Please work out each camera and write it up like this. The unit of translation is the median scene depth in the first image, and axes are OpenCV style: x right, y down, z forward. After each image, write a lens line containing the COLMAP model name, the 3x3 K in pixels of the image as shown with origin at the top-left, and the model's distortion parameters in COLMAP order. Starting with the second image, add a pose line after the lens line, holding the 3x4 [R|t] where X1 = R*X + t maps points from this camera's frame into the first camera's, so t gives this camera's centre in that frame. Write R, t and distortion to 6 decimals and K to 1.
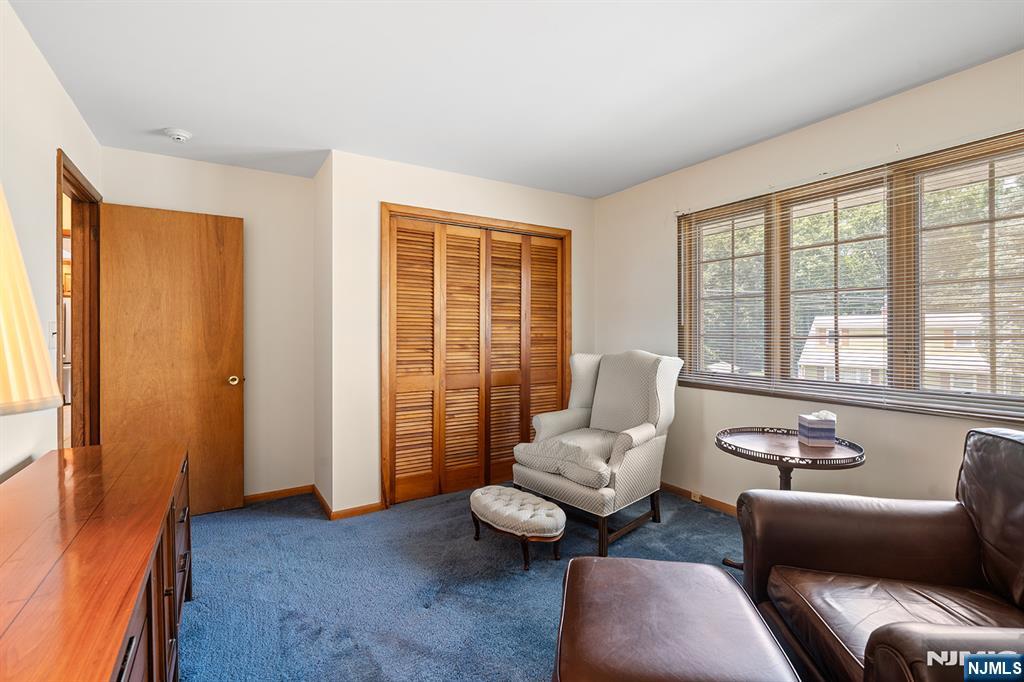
lens RADIAL K [[459.2, 0, 508.1], [0, 459.2, 338.1], [0, 0, 1]] dist [-0.002177, -0.000467]
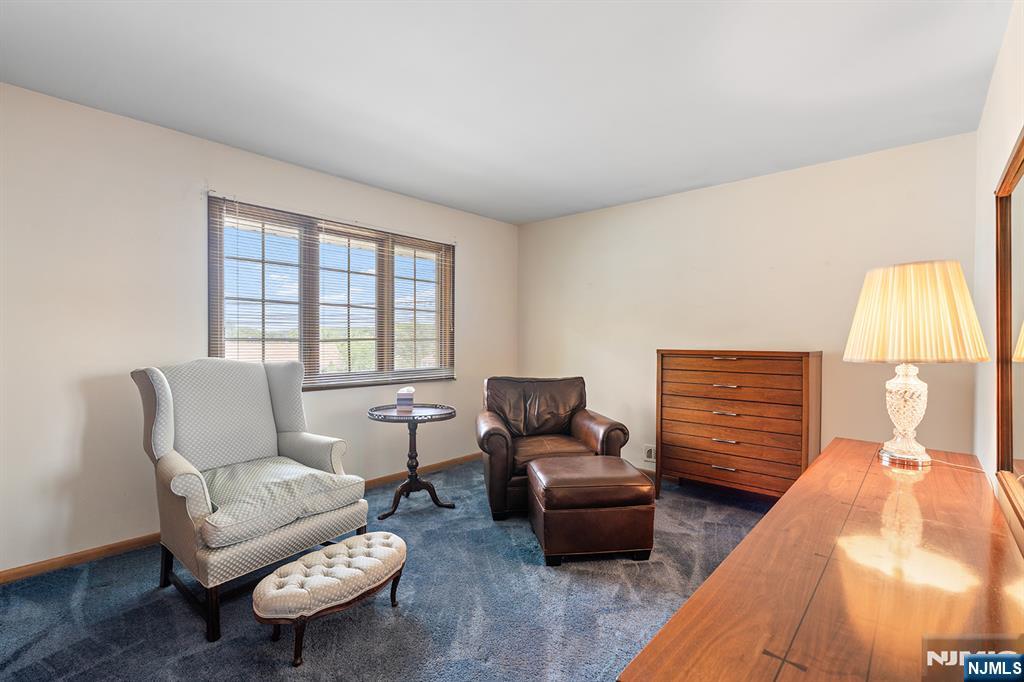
lens RADIAL K [[459.2, 0, 508.9], [0, 459.2, 343.0], [0, 0, 1]] dist [-0.002177, -0.000467]
pose [[-0.259474, 0.003899, 0.965742, -0.795251], [0.007943, 0.999967, -0.001903, 0.012643], [-0.965717, 0.007177, -0.259496, 0.961649]]
